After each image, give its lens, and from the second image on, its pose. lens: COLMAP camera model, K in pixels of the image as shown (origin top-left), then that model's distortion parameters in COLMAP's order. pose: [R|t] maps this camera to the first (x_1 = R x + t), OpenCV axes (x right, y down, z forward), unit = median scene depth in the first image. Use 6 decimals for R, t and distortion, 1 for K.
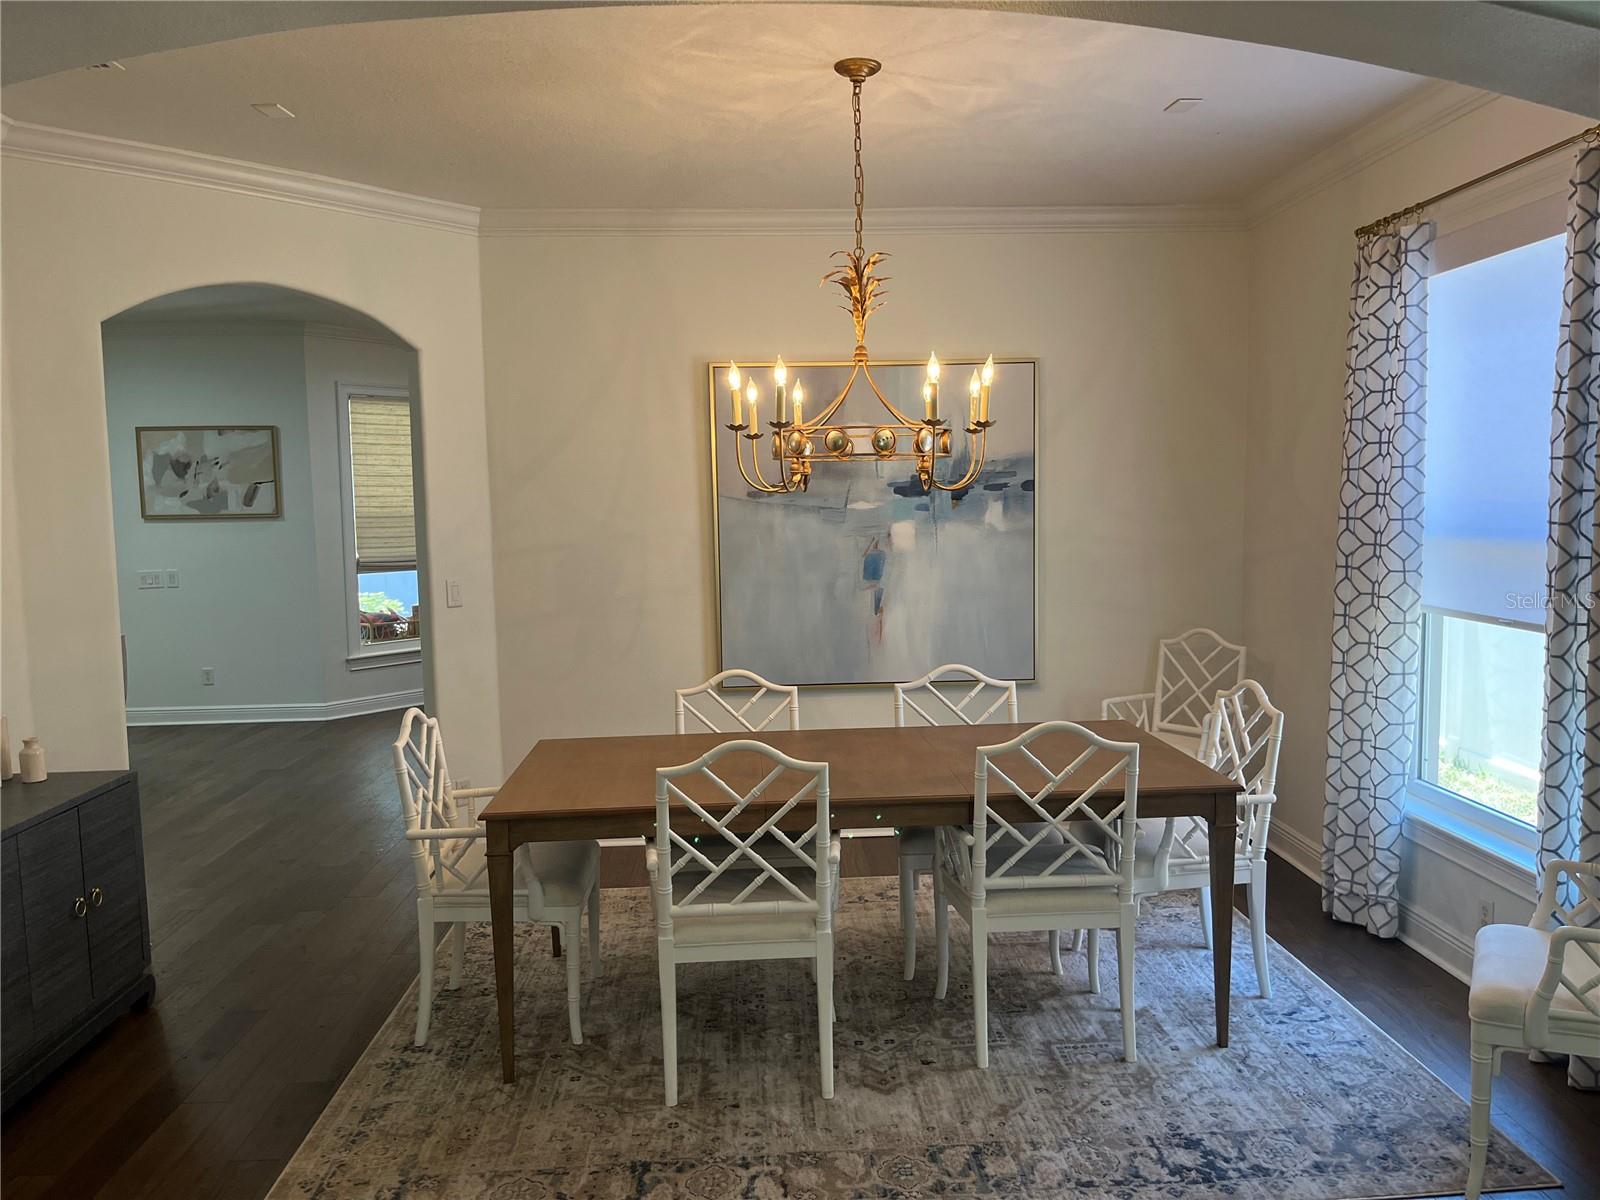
lens RADIAL K [[1217.0, 0, 814.6], [0, 1217.0, 601.8], [0, 0, 1]] dist [0.079025, -0.108431]
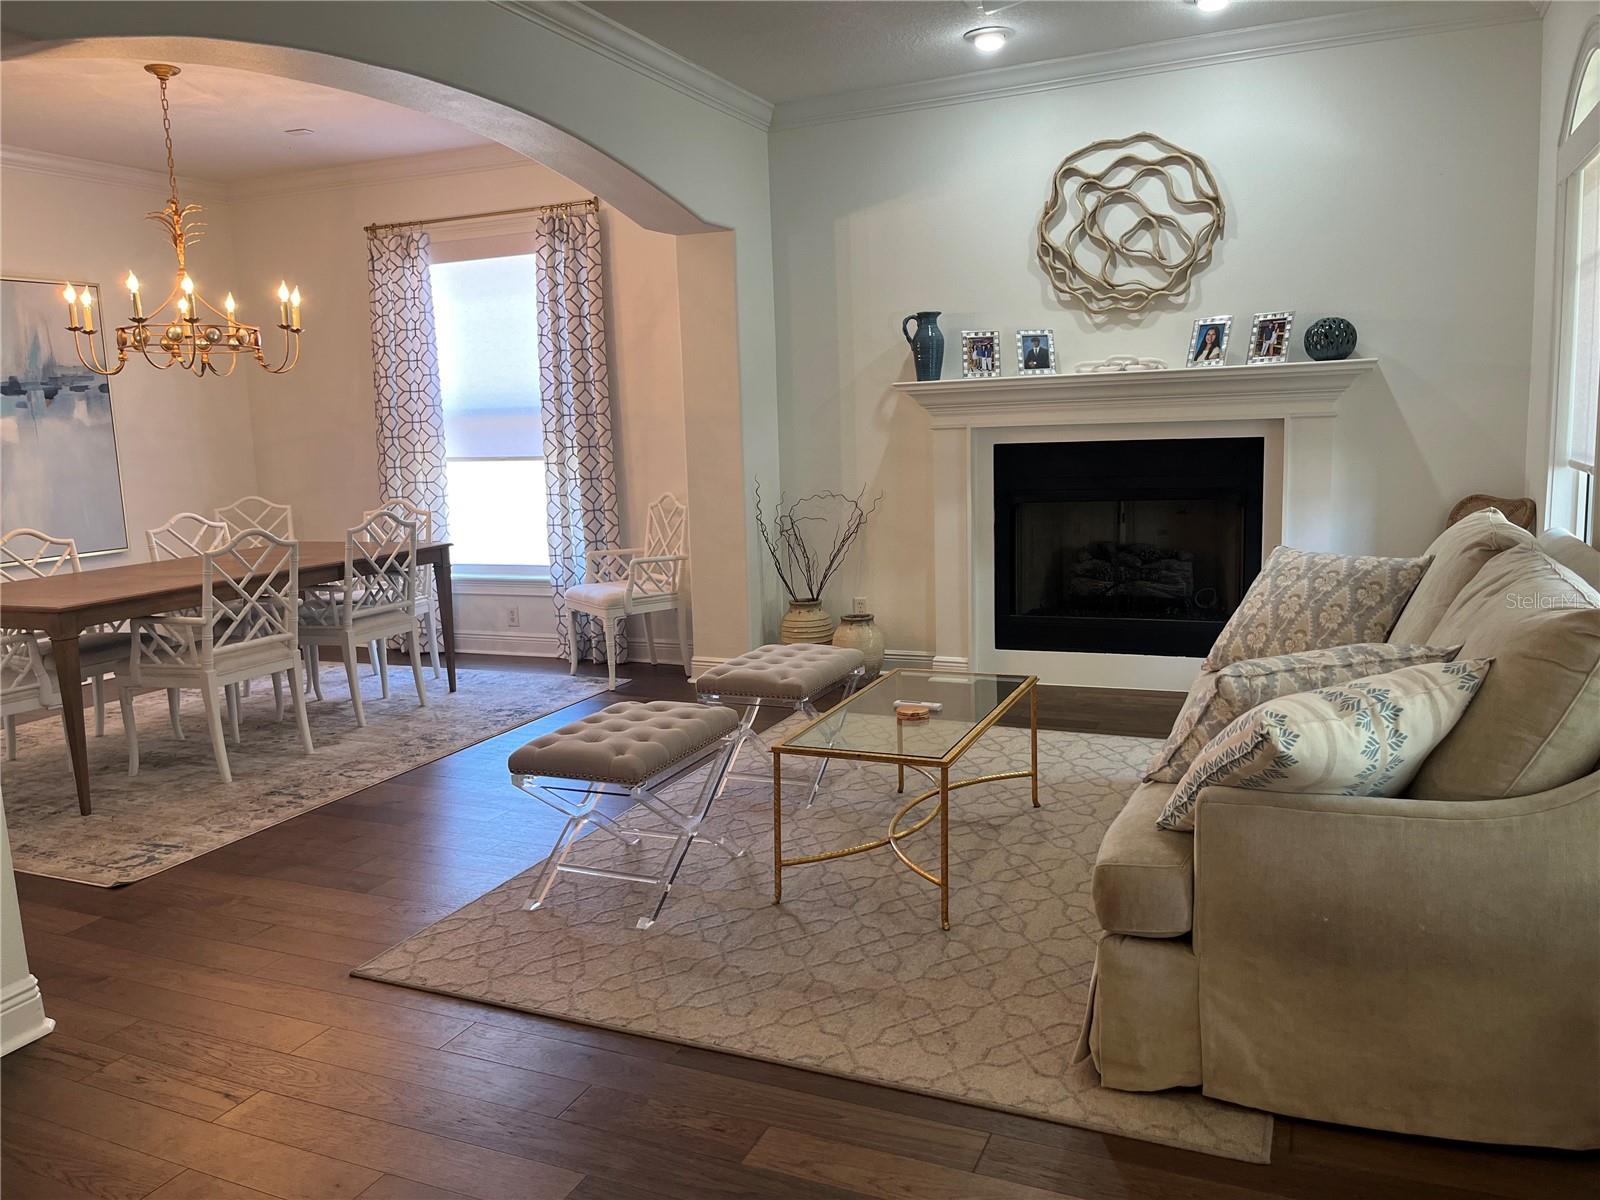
lens RADIAL K [[1217.0, 0, 814.6], [0, 1217.0, 601.8], [0, 0, 1]] dist [0.079025, -0.108431]
pose [[0.442476, -0.128588, 0.887514, -0.982801], [0.104827, 0.990298, 0.091218, 0.120919], [-0.890633, 0.052674, 0.451662, -0.275040]]
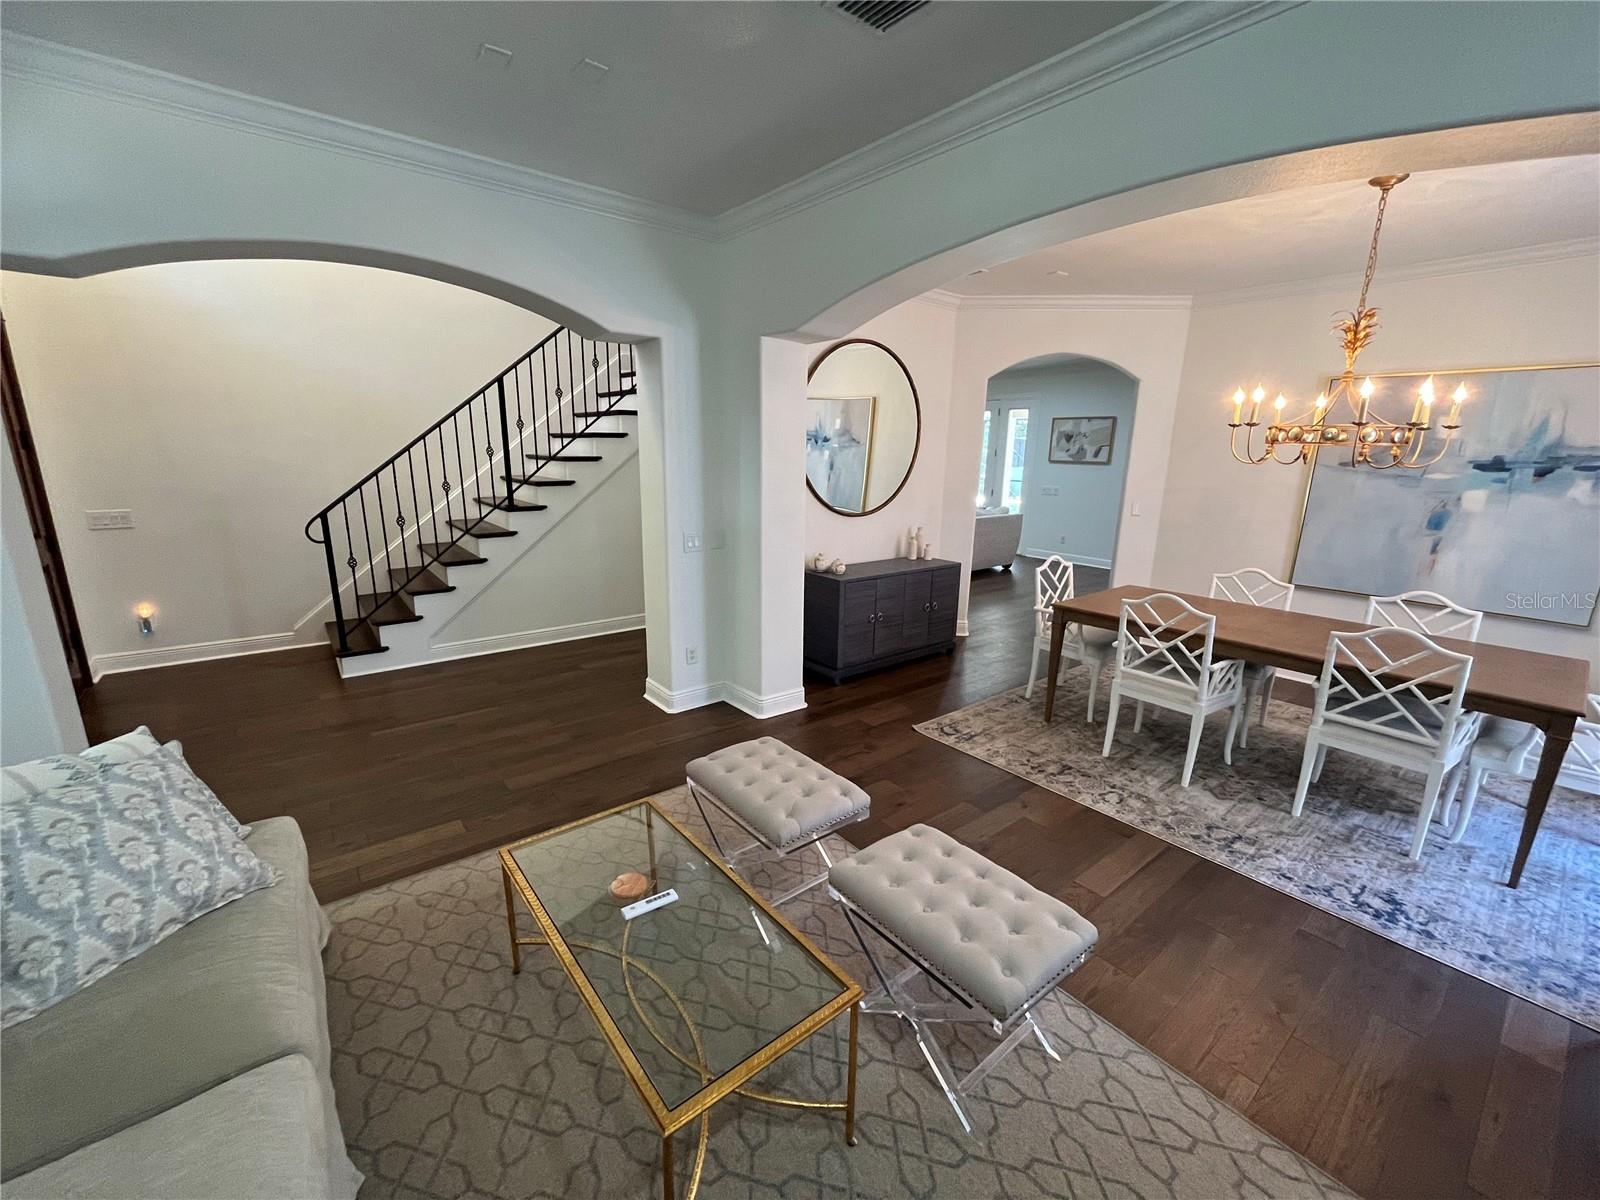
lens RADIAL K [[652.8, 0, 798.1], [0, 652.8, 606.3], [0, 0, 1]] dist [-0.001877, -0.000167]
pose [[0.577701, 0.221969, -0.785488, 0.364837], [-0.101777, 0.974393, 0.200498, -0.012762], [0.809878, -0.035884, 0.585499, -0.068790]]
